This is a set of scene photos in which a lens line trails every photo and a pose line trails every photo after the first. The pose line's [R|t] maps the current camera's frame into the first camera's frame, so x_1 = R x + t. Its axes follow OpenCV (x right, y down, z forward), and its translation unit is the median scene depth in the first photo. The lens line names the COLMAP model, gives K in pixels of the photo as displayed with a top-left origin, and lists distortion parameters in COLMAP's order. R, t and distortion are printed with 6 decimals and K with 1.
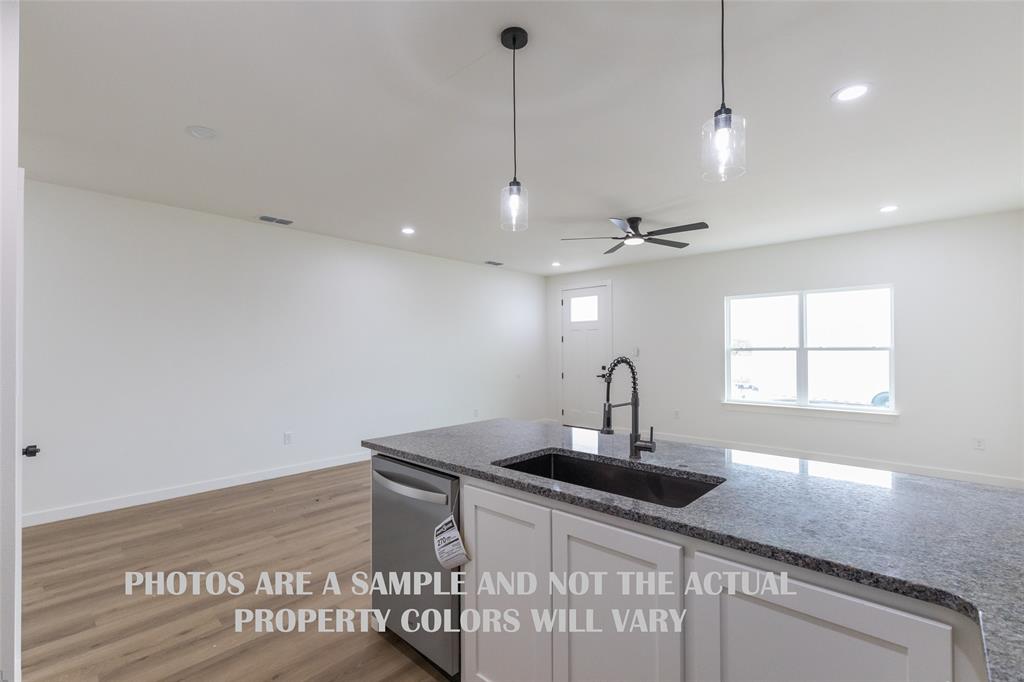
lens RADIAL K [[459.8, 0, 535.2], [0, 459.8, 346.3], [0, 0, 1]] dist [0.000602, -0.000124]
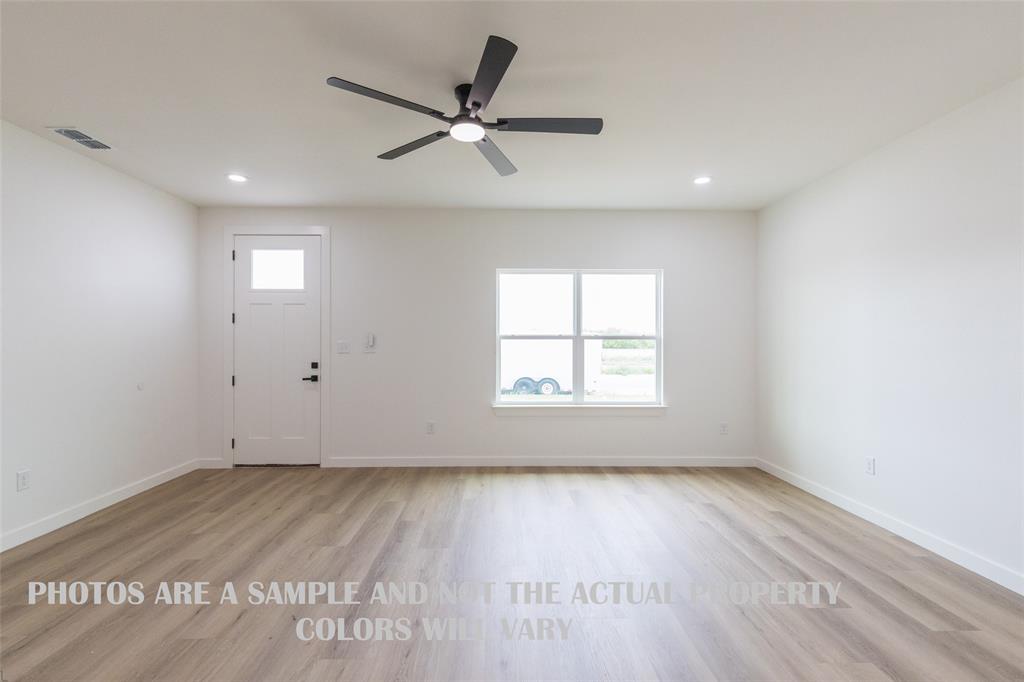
lens RADIAL K [[466.4, 0, 527.9], [0, 466.4, 341.6], [0, 0, 1]] dist [0.001109, -0.000179]
pose [[0.754322, 0.000477, 0.656504, -0.063055], [-0.008040, 0.999931, 0.008511, 0.007559], [-0.656455, -0.011699, 0.754275, 0.399923]]
